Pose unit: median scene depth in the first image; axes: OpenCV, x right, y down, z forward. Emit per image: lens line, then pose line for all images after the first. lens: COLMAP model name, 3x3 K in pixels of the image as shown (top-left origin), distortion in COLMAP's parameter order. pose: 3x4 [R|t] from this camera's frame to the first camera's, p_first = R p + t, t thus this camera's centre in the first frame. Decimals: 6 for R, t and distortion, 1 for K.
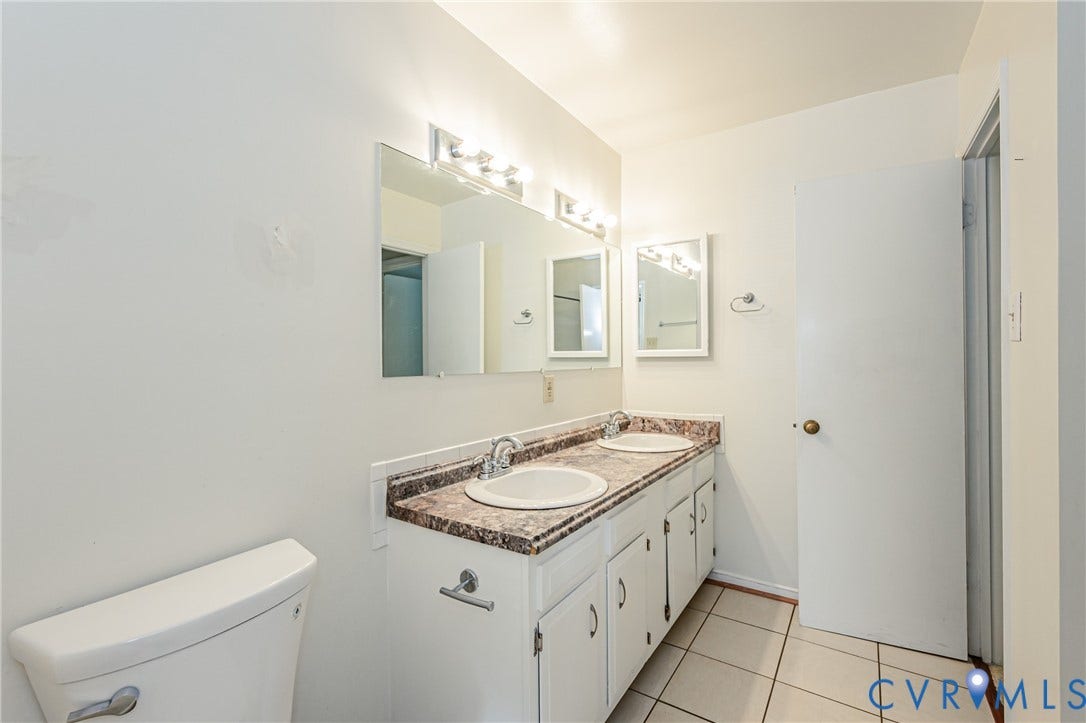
lens RADIAL K [[473.6, 0, 552.2], [0, 473.6, 355.3], [0, 0, 1]] dist [0.002488, -0.000301]
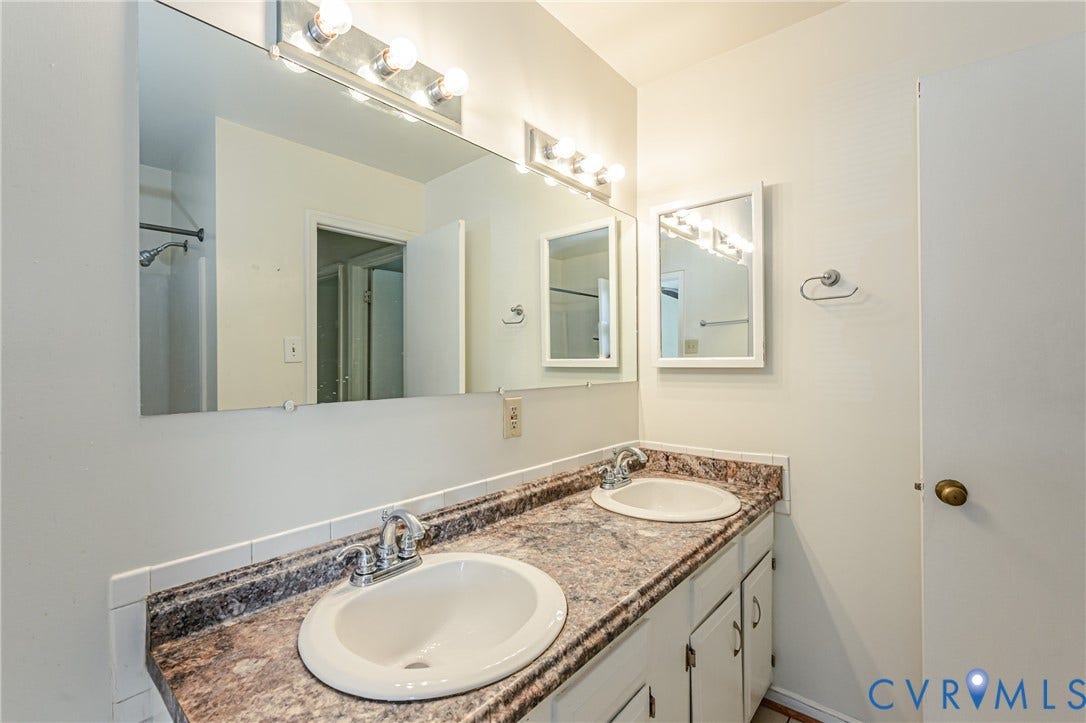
lens RADIAL K [[473.6, 0, 532.6], [0, 473.6, 360.8], [0, 0, 1]] dist [0.002488, -0.000301]
pose [[0.990798, -0.000524, -0.135348, 0.106207], [0.001103, 0.999991, 0.004197, -0.011888], [0.135344, -0.004307, 0.990789, 0.323939]]
